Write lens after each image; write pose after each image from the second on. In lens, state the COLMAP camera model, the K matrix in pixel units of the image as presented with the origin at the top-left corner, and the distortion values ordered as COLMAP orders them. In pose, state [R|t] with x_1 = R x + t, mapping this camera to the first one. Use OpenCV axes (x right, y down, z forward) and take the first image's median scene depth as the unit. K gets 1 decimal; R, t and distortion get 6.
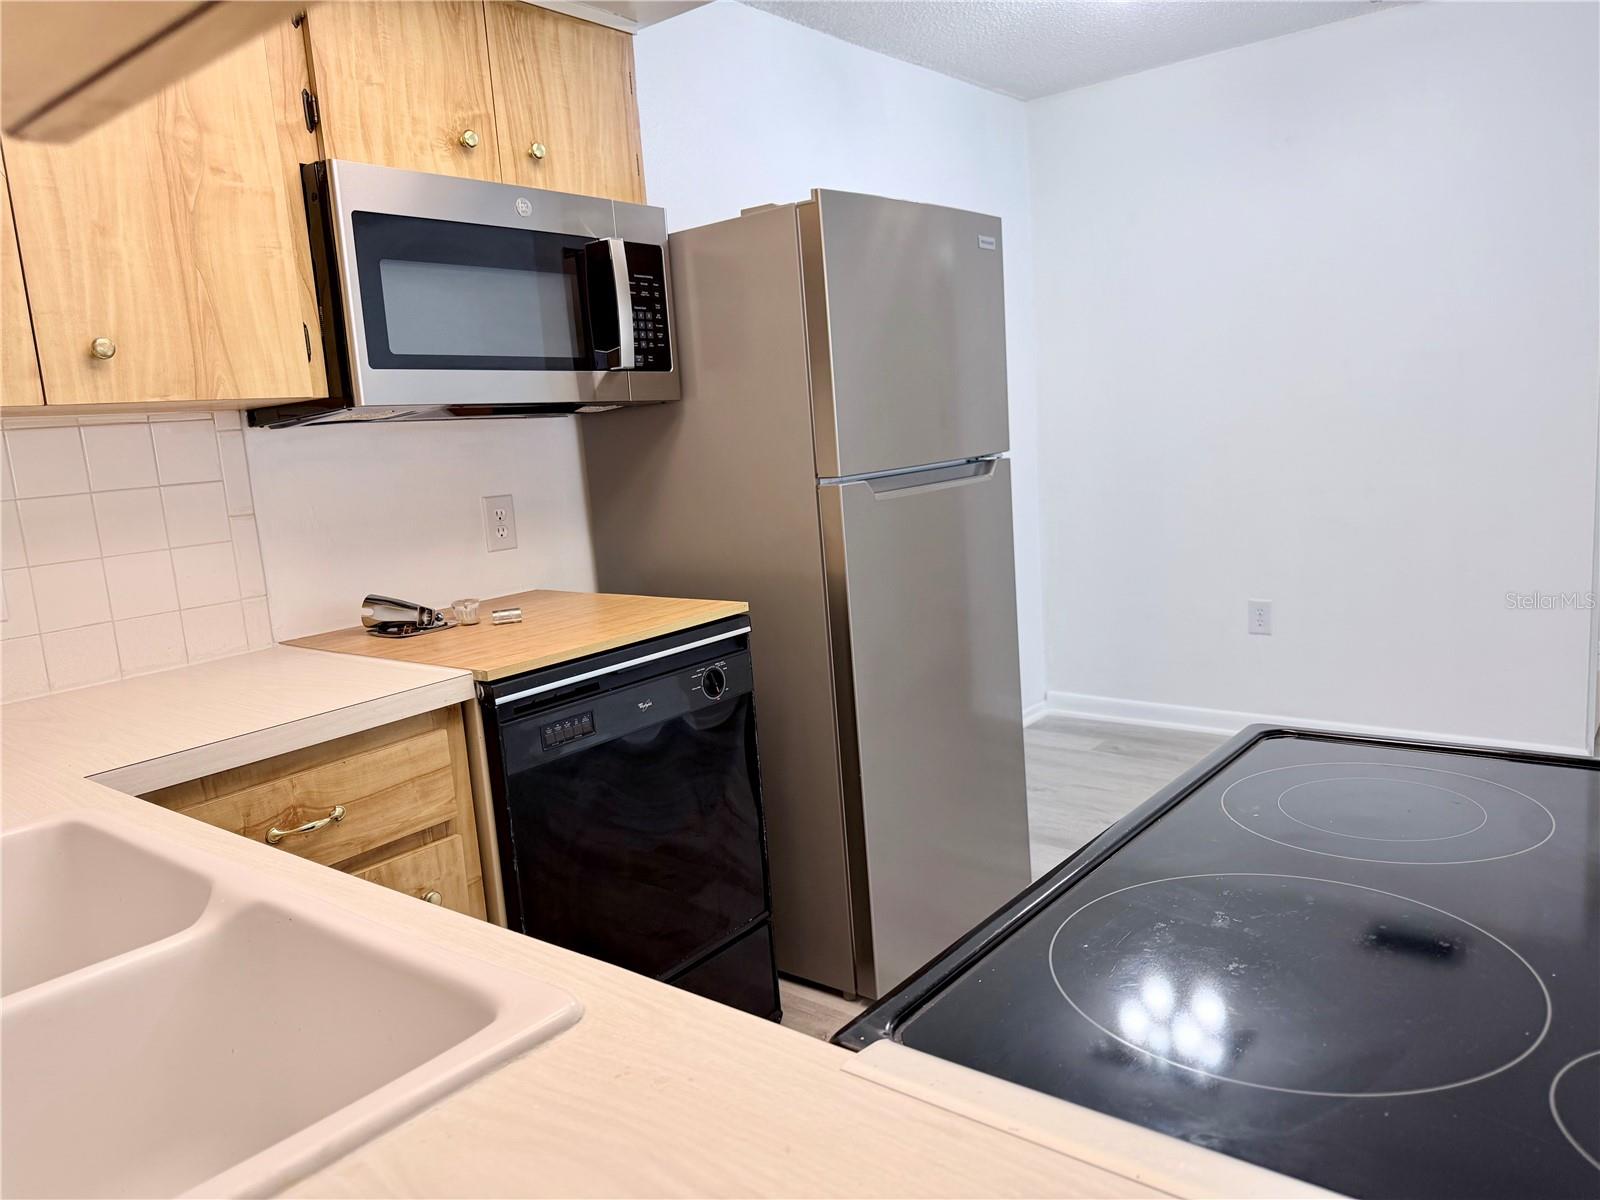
lens RADIAL K [[1128.7, 0, 798.8], [0, 1128.7, 591.7], [0, 0, 1]] dist [0.058185, -0.064120]
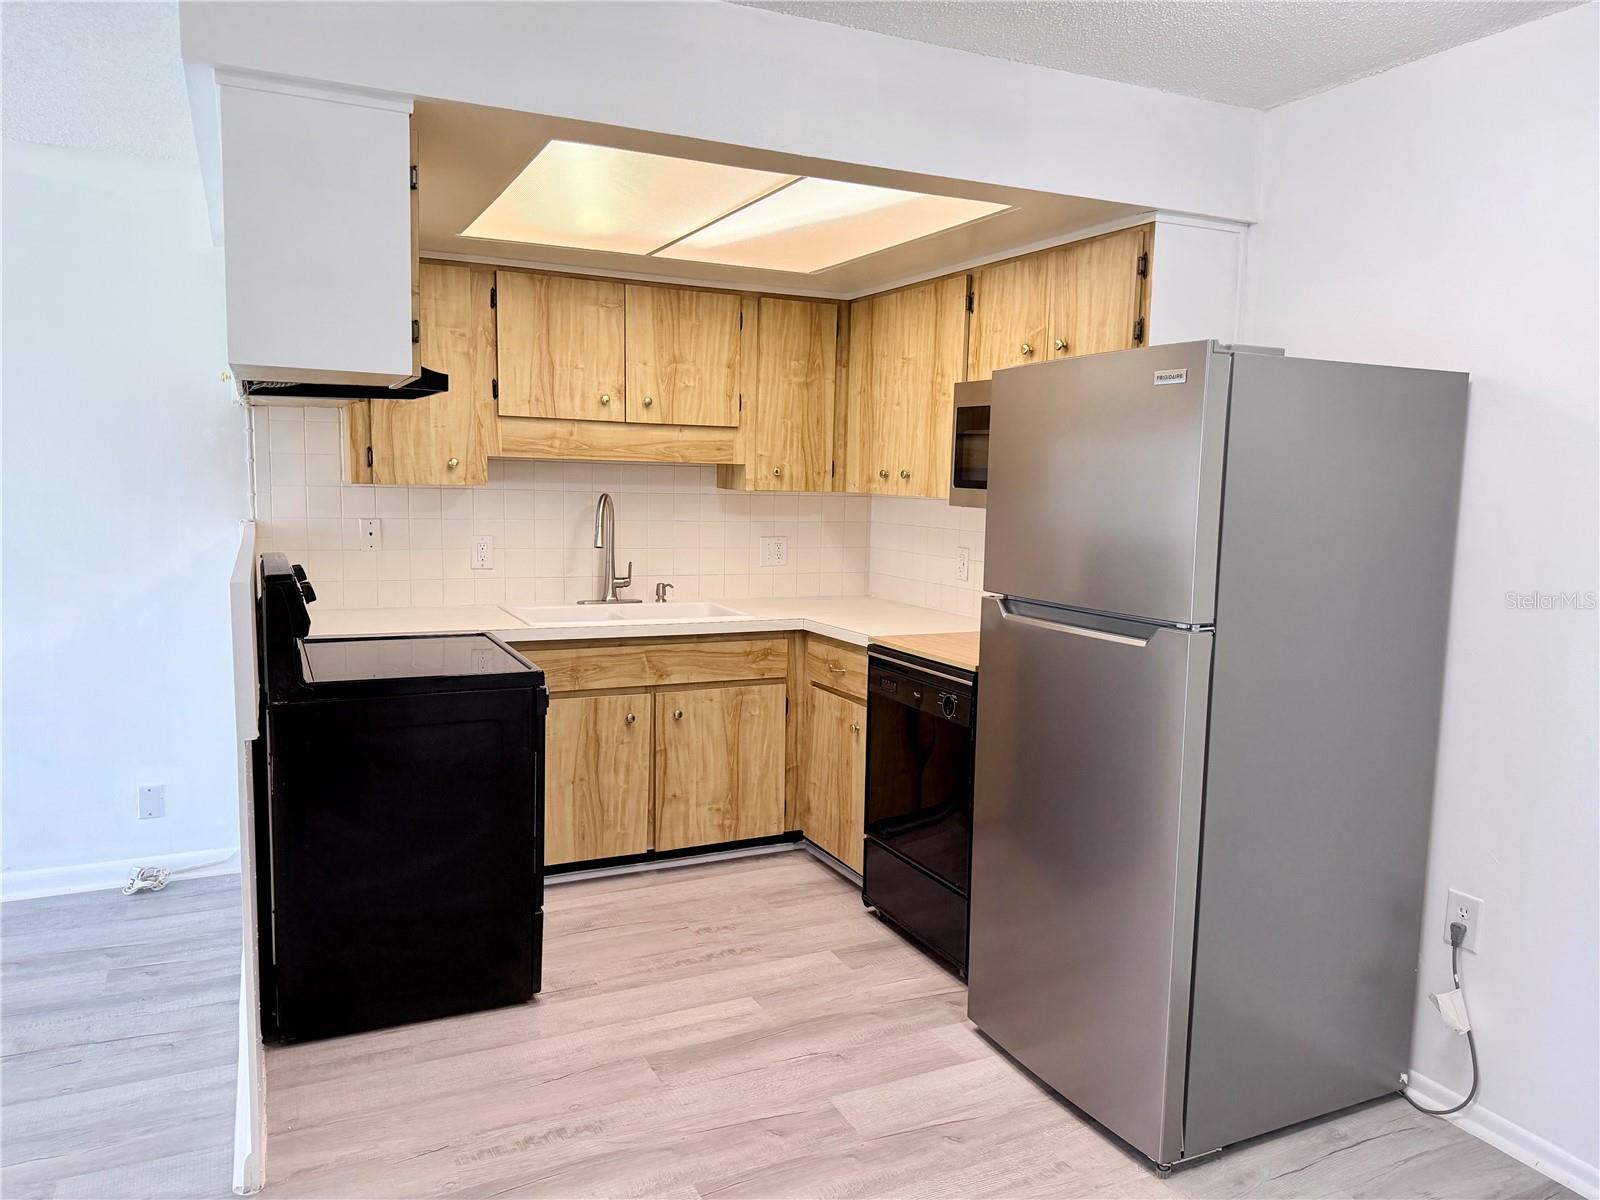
lens RADIAL K [[1128.7, 0, 803.9], [0, 1128.7, 612.4], [0, 0, 1]] dist [0.058185, -0.064120]
pose [[-0.418273, 0.177085, -0.890892, 1.303242], [-0.123968, 0.960505, 0.249125, -0.384041], [0.899822, 0.214644, -0.379801, 1.355369]]
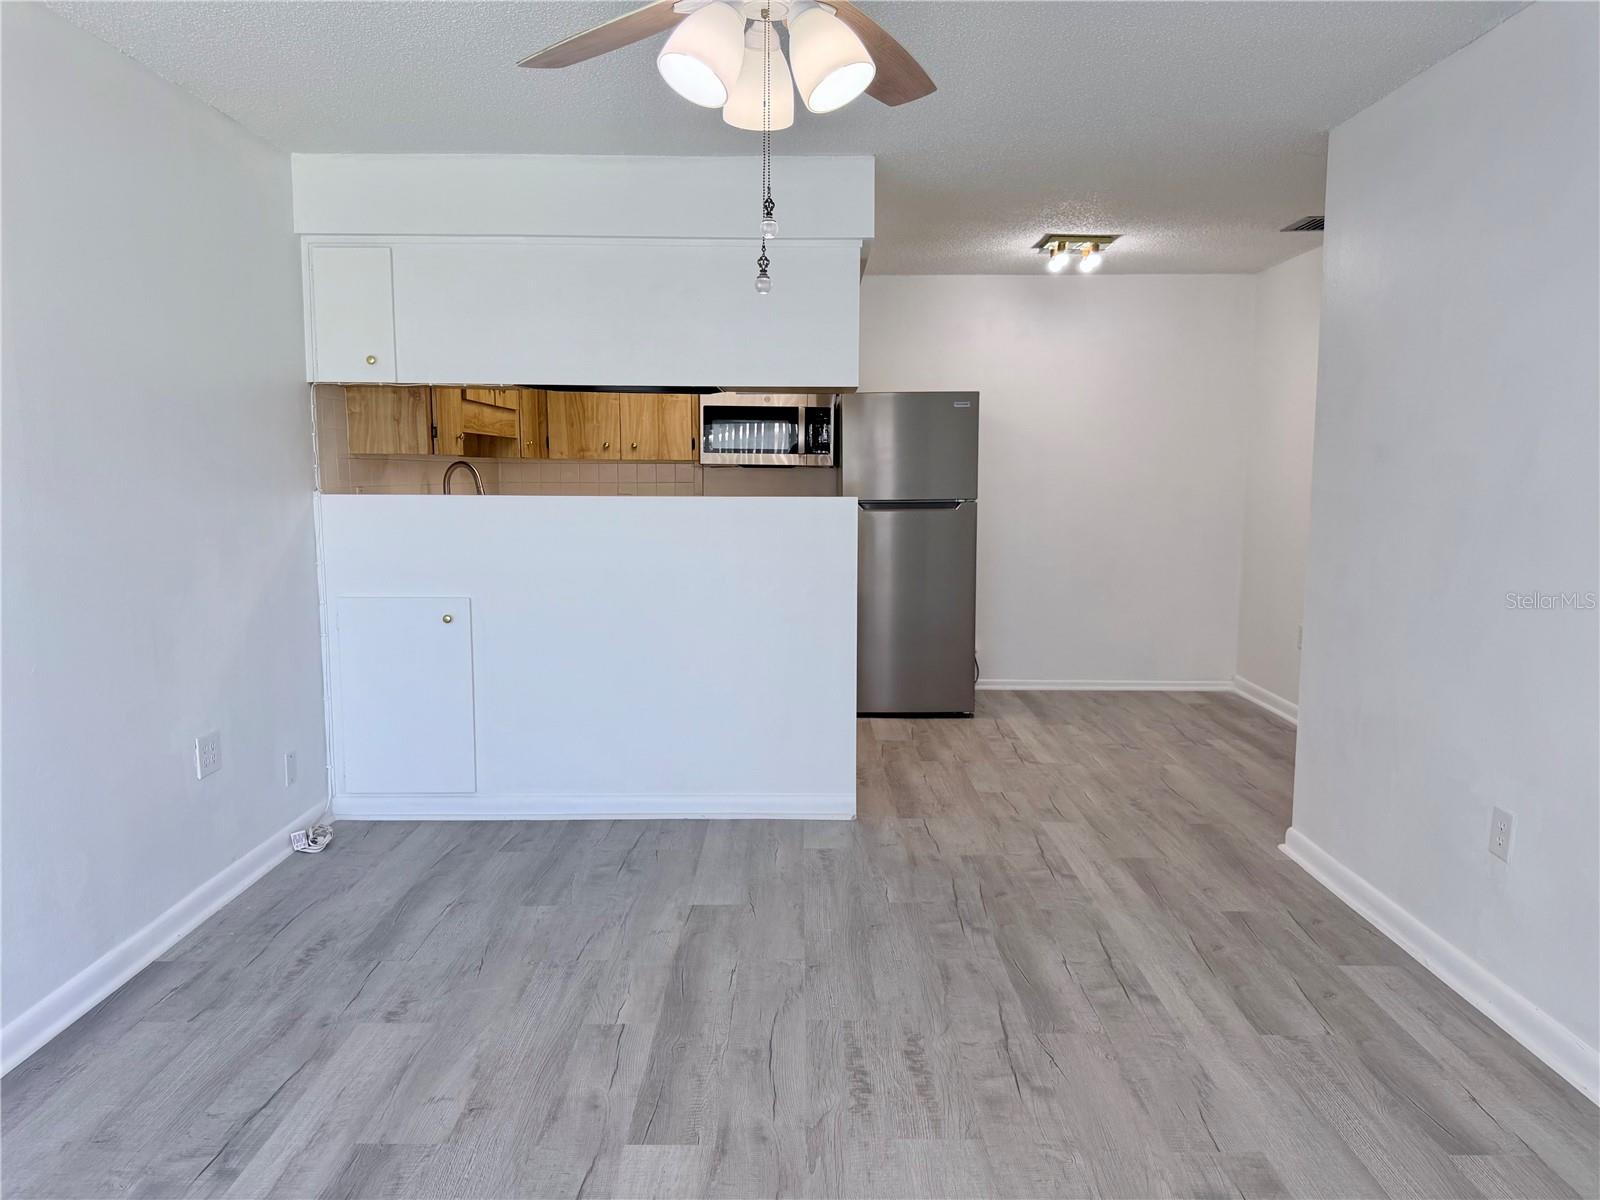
lens RADIAL K [[1128.7, 0, 791.7], [0, 1128.7, 611.7], [0, 0, 1]] dist [0.058185, -0.064120]
pose [[0.629522, 0.171317, -0.757861, 2.049728], [-0.159612, 0.983101, 0.089651, -0.065992], [0.760412, 0.064527, 0.646228, -0.778293]]
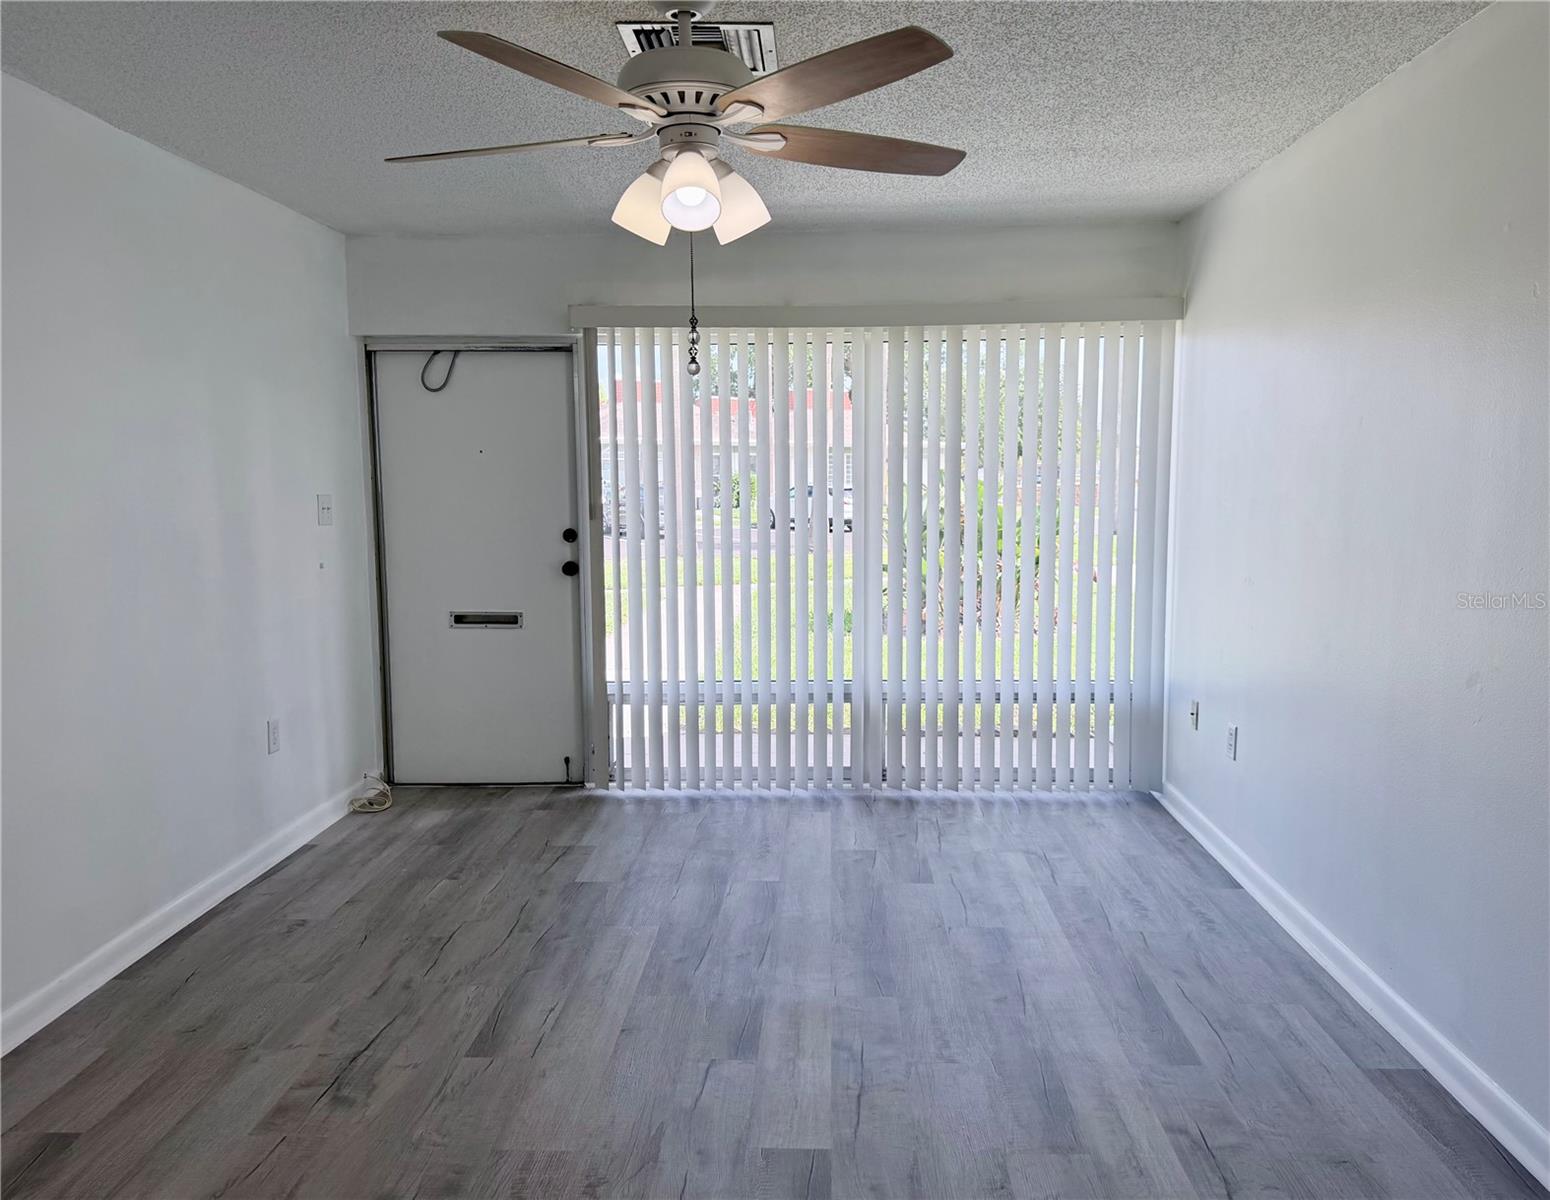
lens RADIAL K [[1174.2, 0, 790.6], [0, 1174.2, 596.4], [0, 0, 1]] dist [0.047688, -0.061870]
pose [[-0.610815, -0.010770, 0.791700, 0.368981], [0.164116, 0.976470, 0.139902, -0.157815], [-0.774578, 0.215385, -0.594675, 0.408786]]
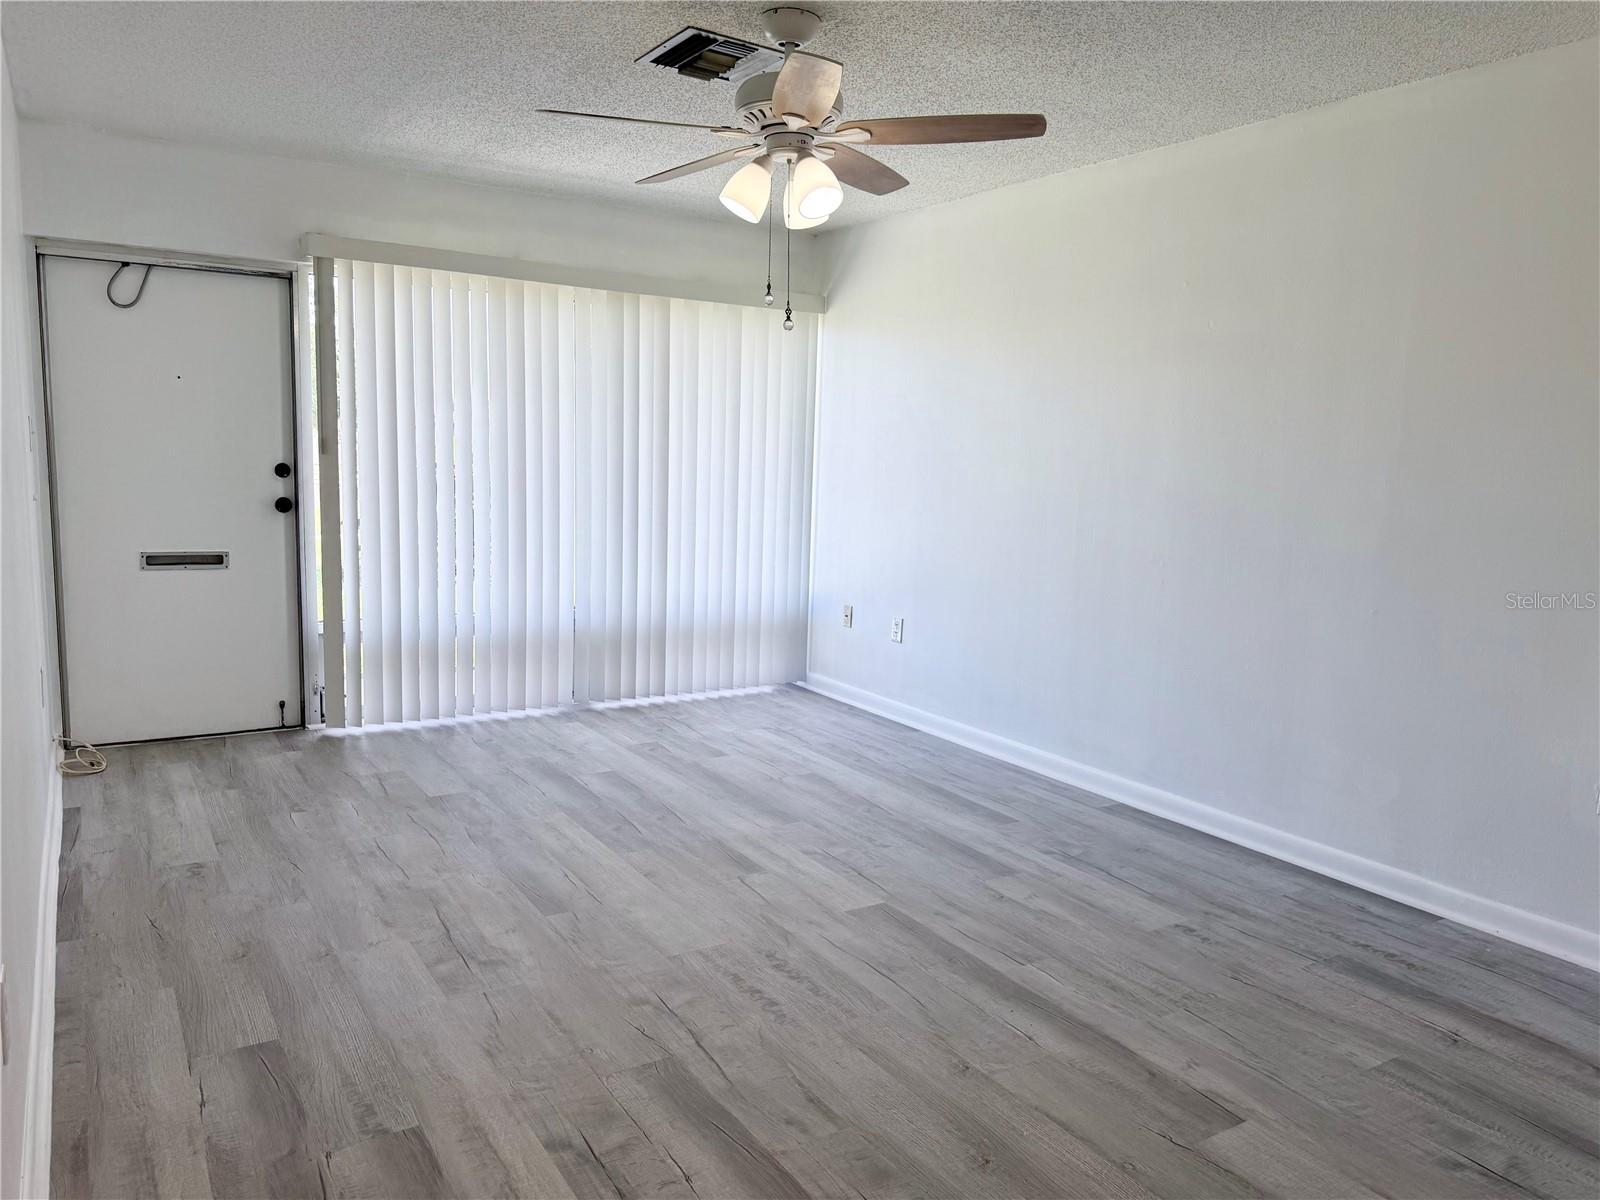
lens RADIAL K [[1128.7, 0, 796.4], [0, 1128.7, 605.5], [0, 0, 1]] dist [0.058185, -0.064120]
pose [[-0.949400, -0.001626, 0.314065, 0.881917], [0.081325, 0.964608, 0.250834, -0.245091], [-0.303357, 0.263683, -0.915667, 1.137388]]
